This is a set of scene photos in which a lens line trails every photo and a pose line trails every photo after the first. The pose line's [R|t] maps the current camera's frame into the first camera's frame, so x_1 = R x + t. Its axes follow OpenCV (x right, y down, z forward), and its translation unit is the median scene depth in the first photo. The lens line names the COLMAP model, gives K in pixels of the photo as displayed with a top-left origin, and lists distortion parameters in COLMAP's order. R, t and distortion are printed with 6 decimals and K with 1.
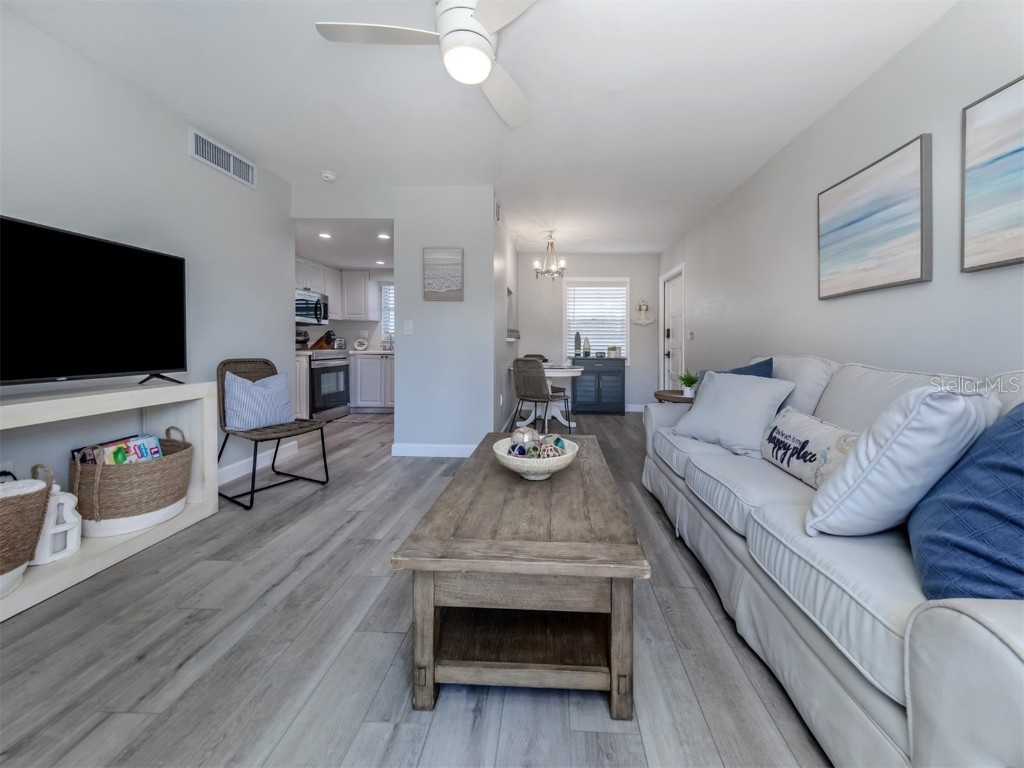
lens RADIAL K [[375.8, 0, 539.7], [0, 375.8, 362.4], [0, 0, 1]] dist [0.013511, -0.001645]
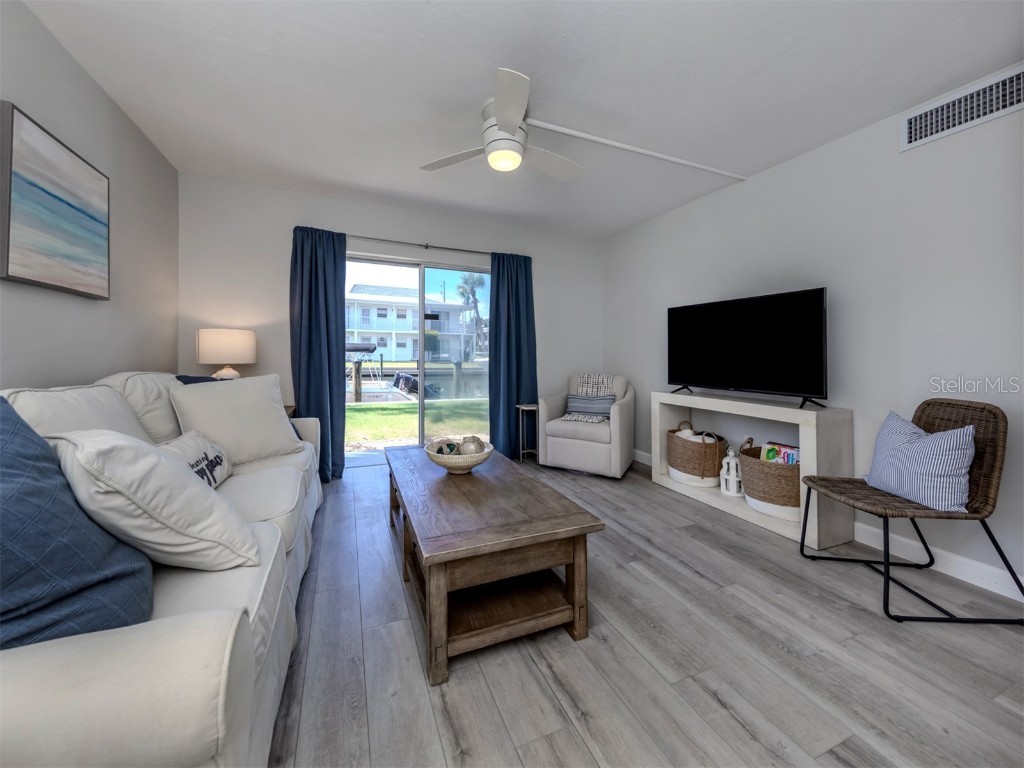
lens RADIAL K [[373.8, 0, 490.6], [0, 373.8, 381.7], [0, 0, 1]] dist [0.002409, -0.000177]
pose [[-0.916371, 0.002847, -0.400320, 0.331807], [-0.047913, 0.992007, 0.116731, -0.114060], [0.397453, 0.126150, -0.908910, 1.809060]]
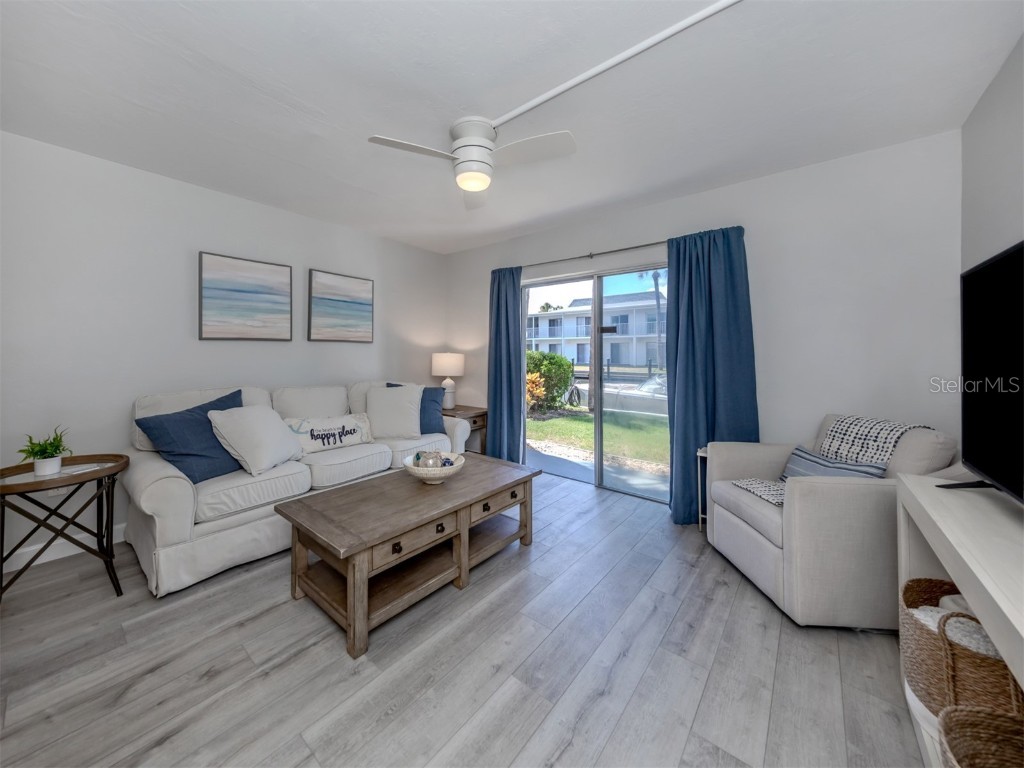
lens RADIAL K [[377.3, 0, 482.1], [0, 377.3, 385.3], [0, 0, 1]] dist [0.000520, -0.000132]
pose [[-0.774804, -0.067264, 0.628613, -0.844421], [0.017799, 0.991609, 0.128045, -0.186937], [-0.631951, 0.110399, -0.767105, 1.629890]]
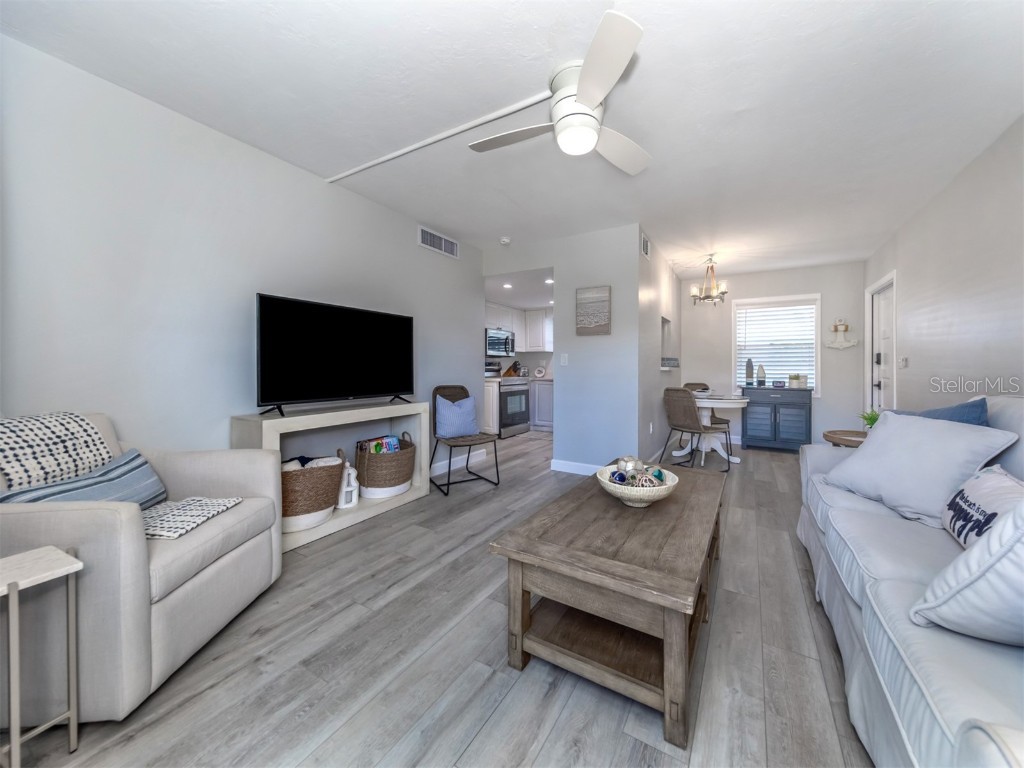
lens RADIAL K [[368.0, 0, 551.6], [0, 368.0, 387.2], [0, 0, 1]] dist [0.013511, -0.000185]
pose [[0.897751, 0.018758, -0.440103, 0.194792], [-0.018123, 0.999820, 0.005645, -0.024491], [0.440129, 0.002908, 0.897930, -0.041245]]
